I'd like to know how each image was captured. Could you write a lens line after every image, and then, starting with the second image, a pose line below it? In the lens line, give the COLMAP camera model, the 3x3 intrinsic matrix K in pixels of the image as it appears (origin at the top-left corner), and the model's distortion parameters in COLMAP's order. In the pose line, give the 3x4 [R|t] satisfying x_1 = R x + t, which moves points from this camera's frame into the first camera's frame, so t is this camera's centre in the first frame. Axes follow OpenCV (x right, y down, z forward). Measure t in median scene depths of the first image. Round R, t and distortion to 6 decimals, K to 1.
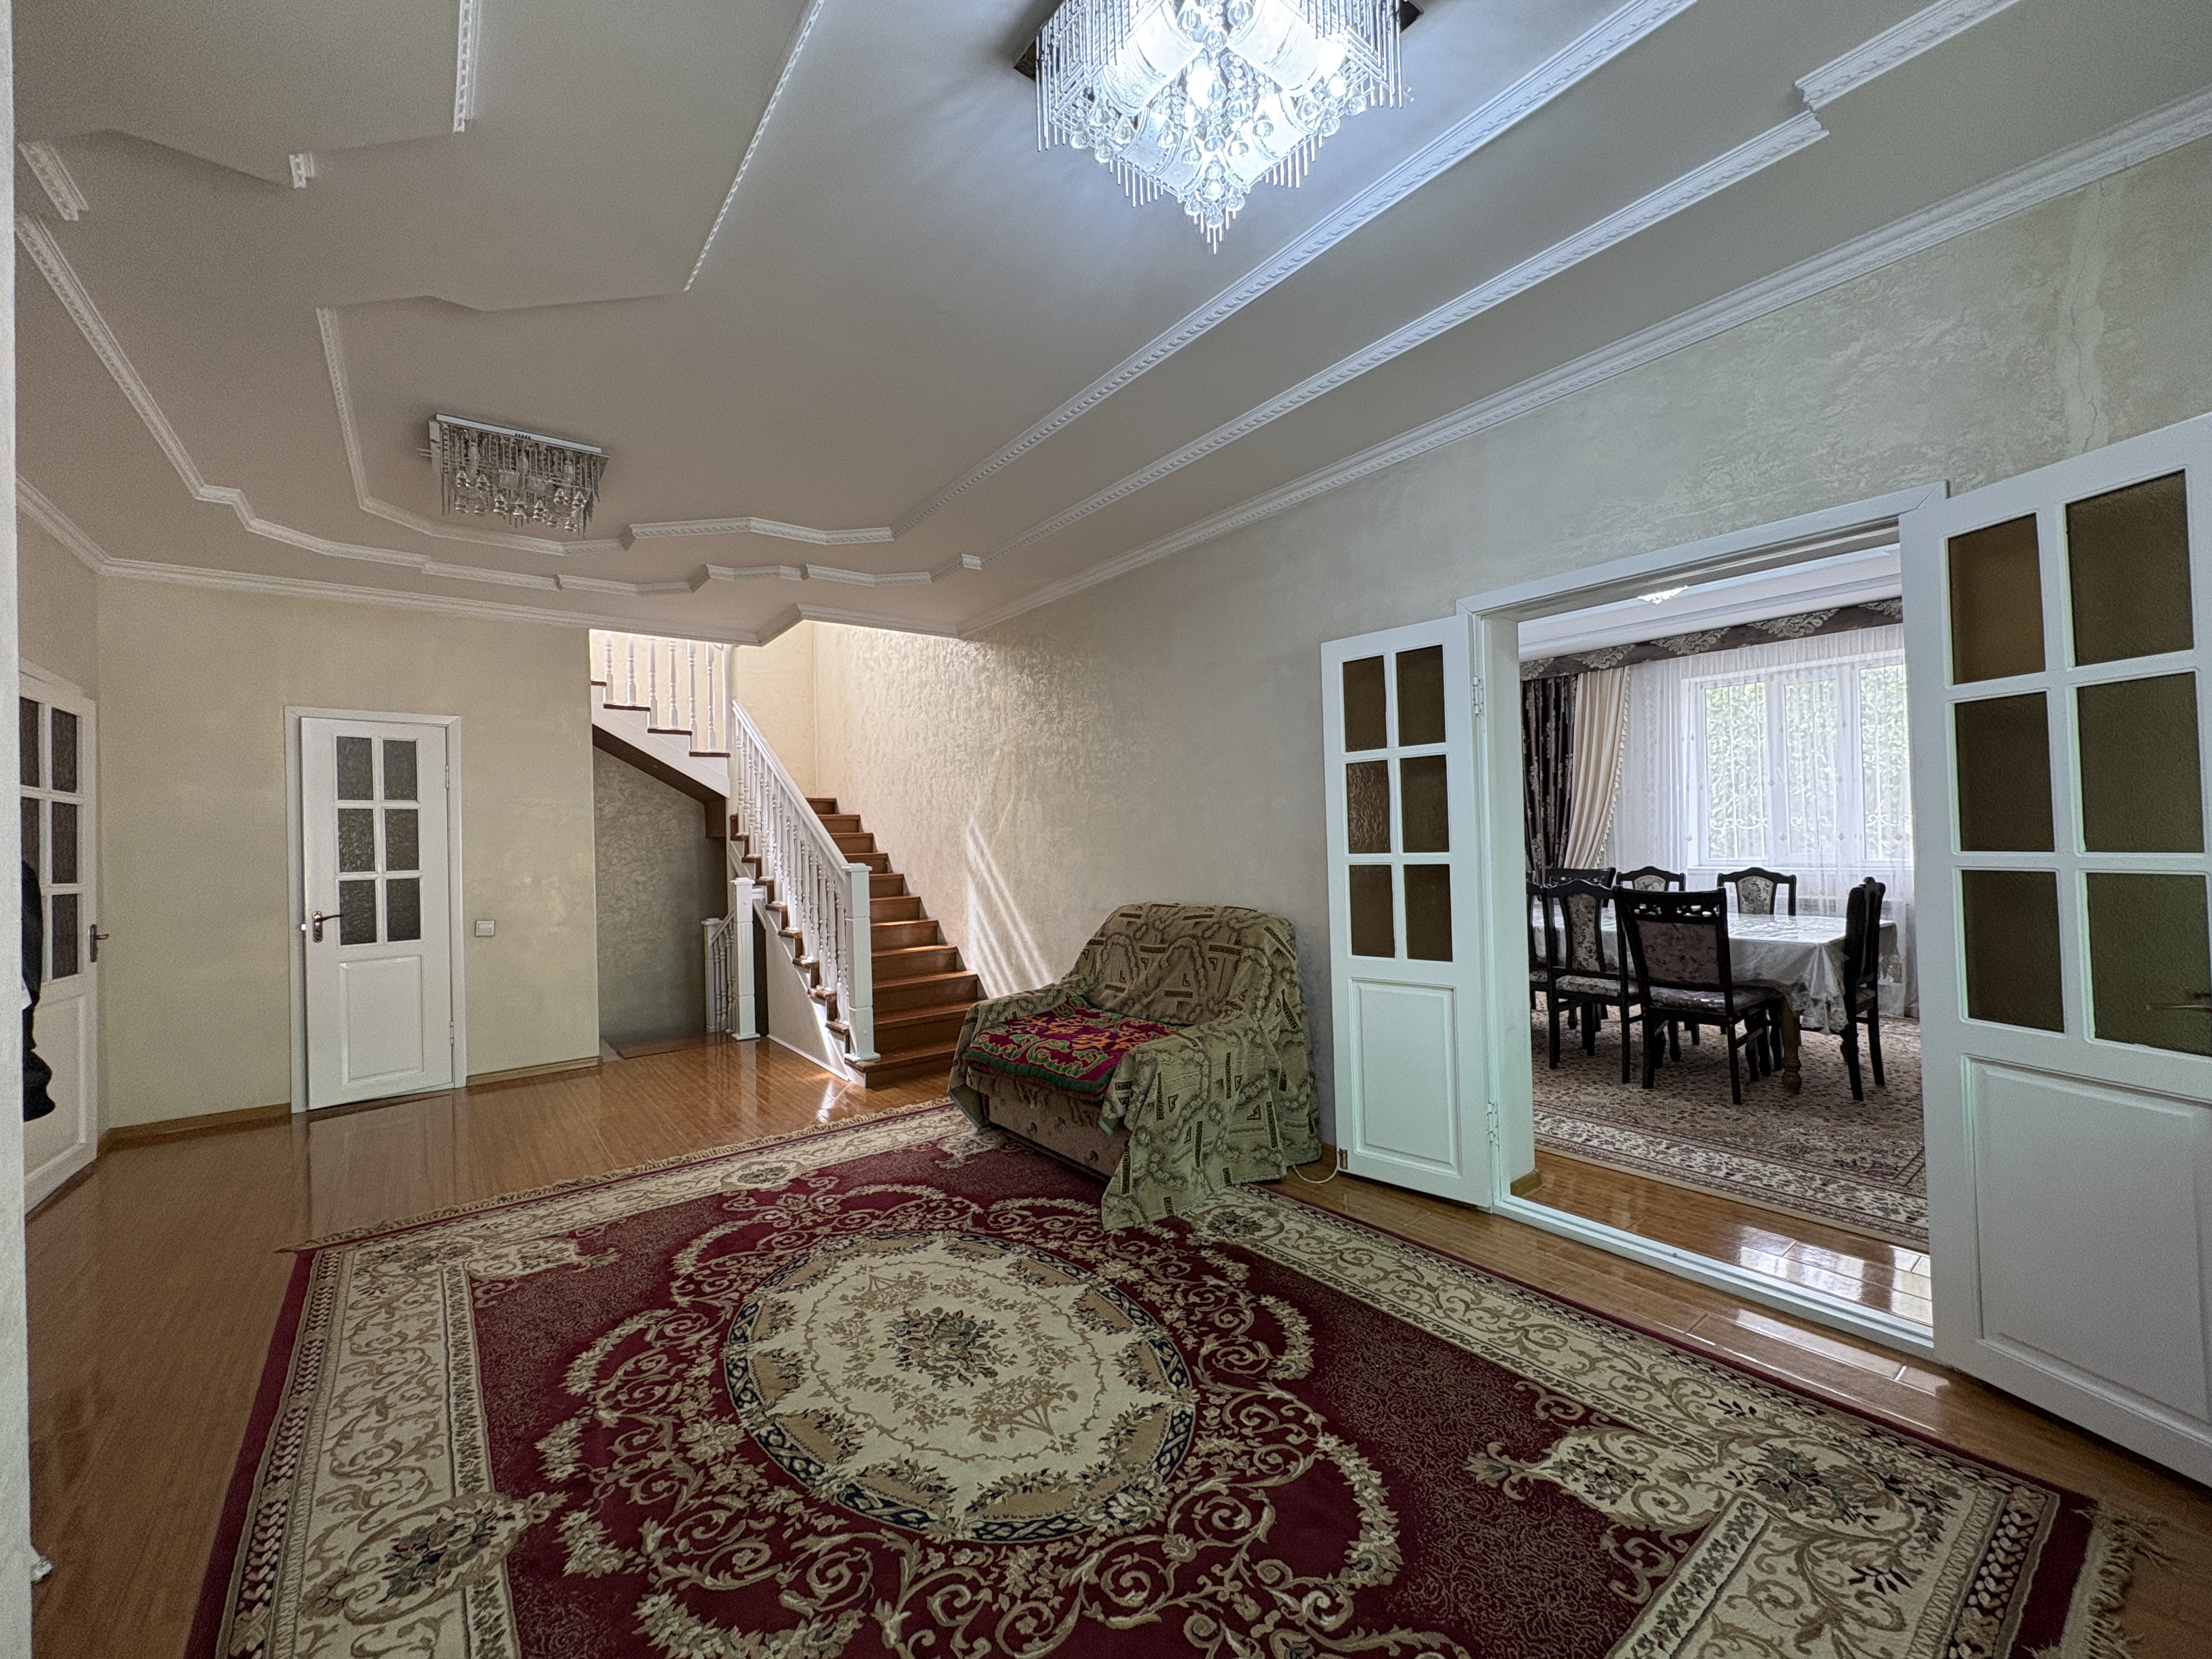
lens RADIAL K [[877.1, 0, 1108.8], [0, 877.1, 828.5], [0, 0, 1]] dist [0.001932, -0.000216]
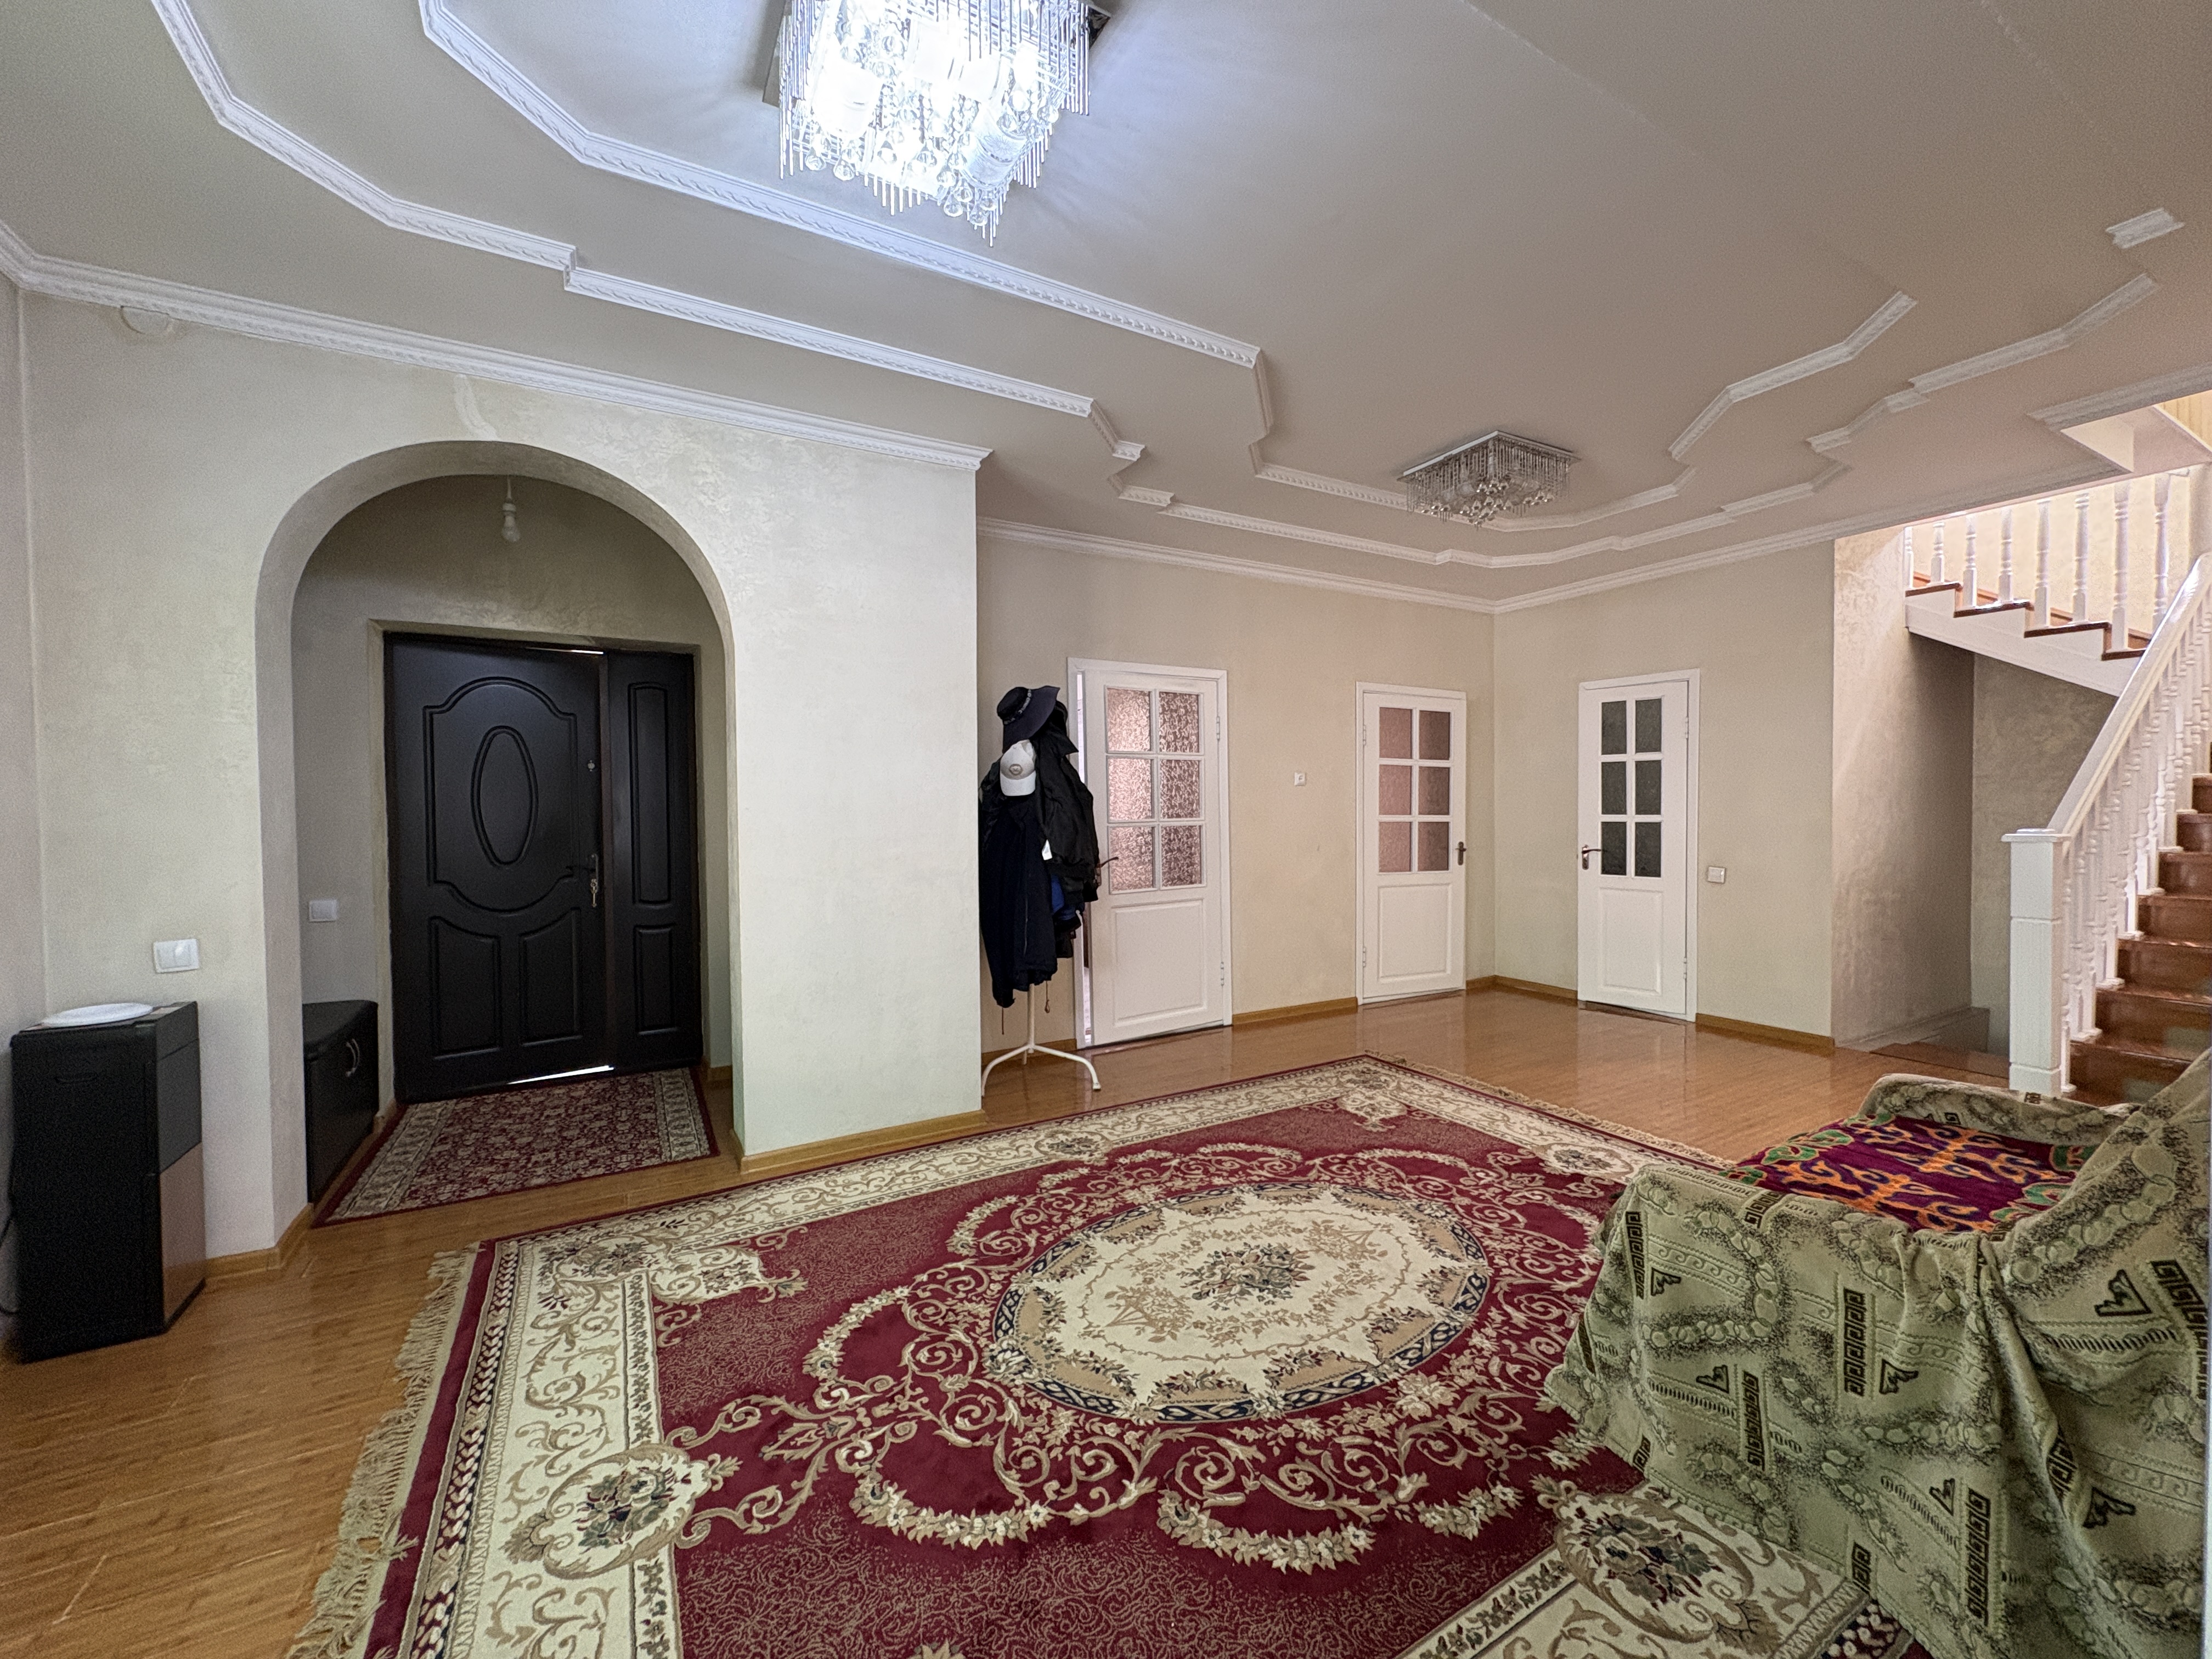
lens RADIAL K [[877.1, 0, 1103.5], [0, 877.1, 827.4], [0, 0, 1]] dist [0.001932, -0.000216]
pose [[-0.140859, 0.047797, -0.988875, 0.761877], [0.021998, 0.998738, 0.045141, -0.004737], [0.989785, -0.015395, -0.141733, 0.863906]]
